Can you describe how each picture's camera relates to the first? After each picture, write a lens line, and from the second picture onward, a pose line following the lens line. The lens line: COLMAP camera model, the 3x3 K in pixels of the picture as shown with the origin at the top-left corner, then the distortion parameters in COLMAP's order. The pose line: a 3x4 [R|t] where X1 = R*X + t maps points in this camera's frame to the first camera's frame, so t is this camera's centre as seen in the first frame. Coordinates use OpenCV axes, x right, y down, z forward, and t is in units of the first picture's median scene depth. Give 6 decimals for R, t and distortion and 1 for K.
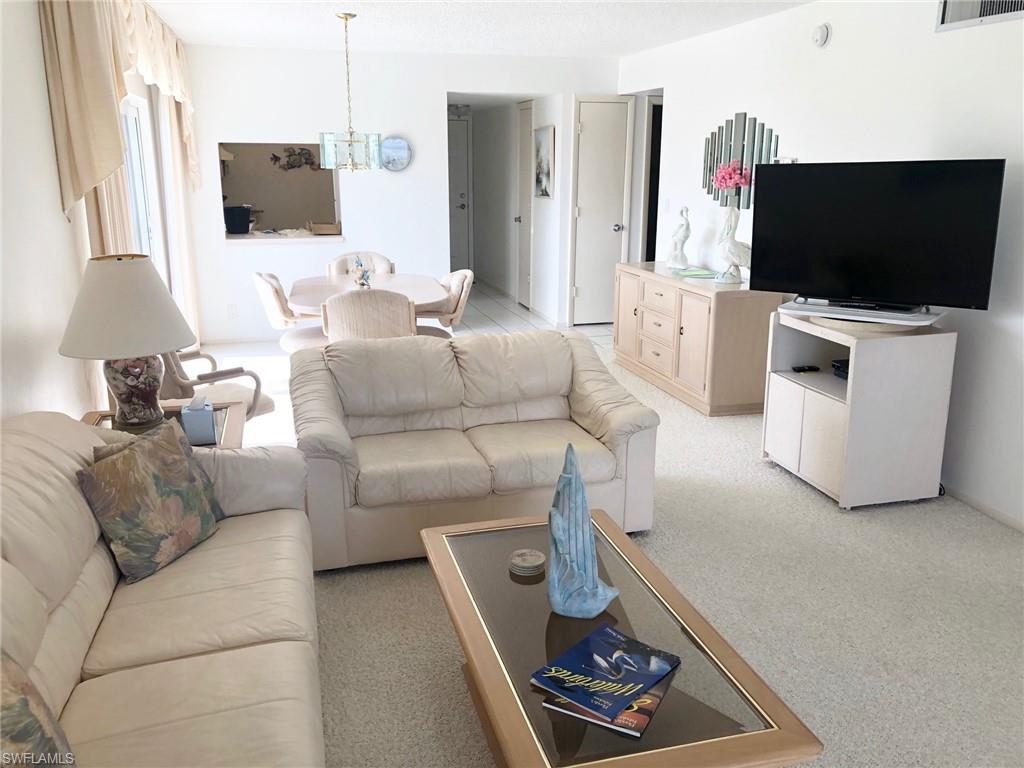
lens RADIAL K [[844.7, 0, 509.1], [0, 844.7, 381.5], [0, 0, 1]] dist [0.075902, -0.001358]
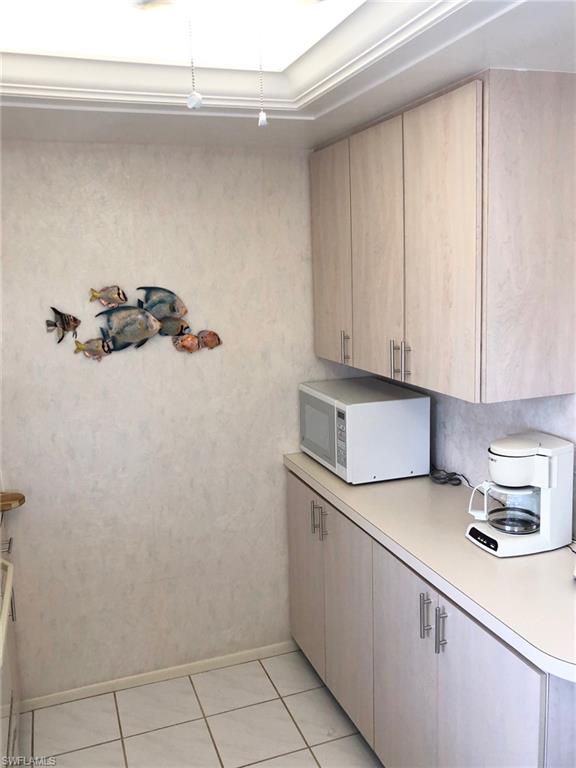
lens RADIAL K [[699.9, 0, 293.7], [0, 699.9, 384.4], [0, 0, 1]] dist [0.041810, -0.001679]
pose [[0.995849, -0.040245, 0.081636, -0.212122], [0.046728, 0.995769, -0.079126, -0.214725], [-0.078107, 0.082612, 0.993516, 0.742673]]
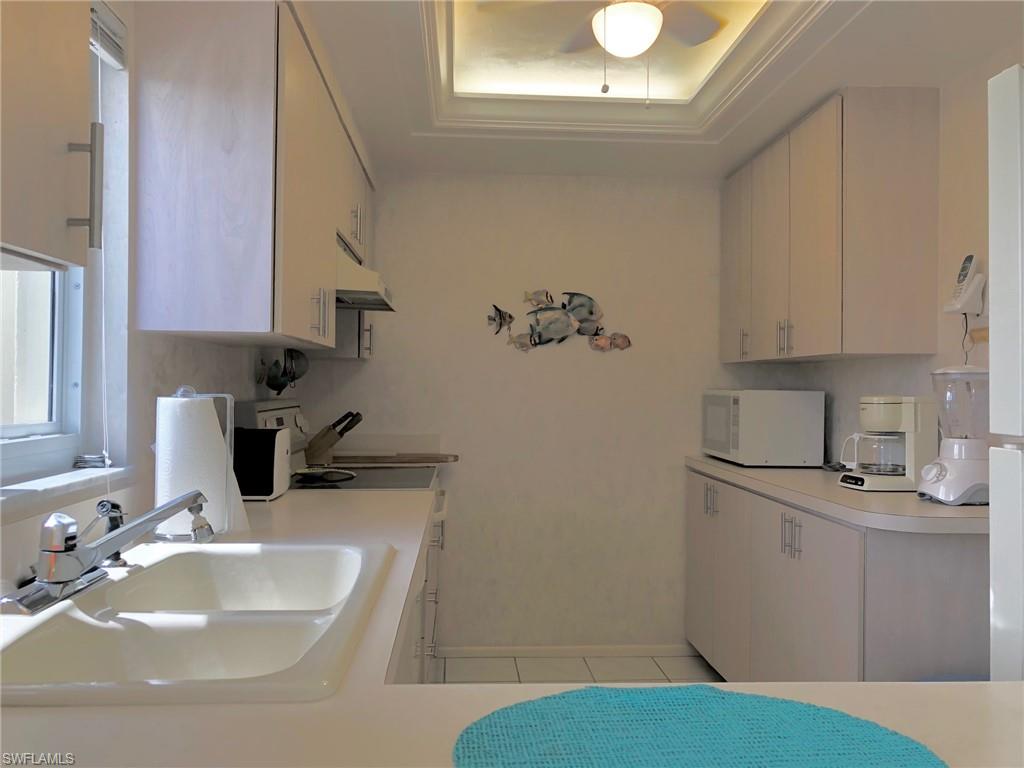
lens RADIAL K [[844.7, 0, 504.6], [0, 844.7, 382.8], [0, 0, 1]] dist [0.075902, -0.001358]
pose [[0.980320, 0.011644, -0.197073, -0.198527], [-0.064588, 0.962240, -0.264430, -0.136735], [0.186553, 0.271955, 0.944054, 0.658490]]
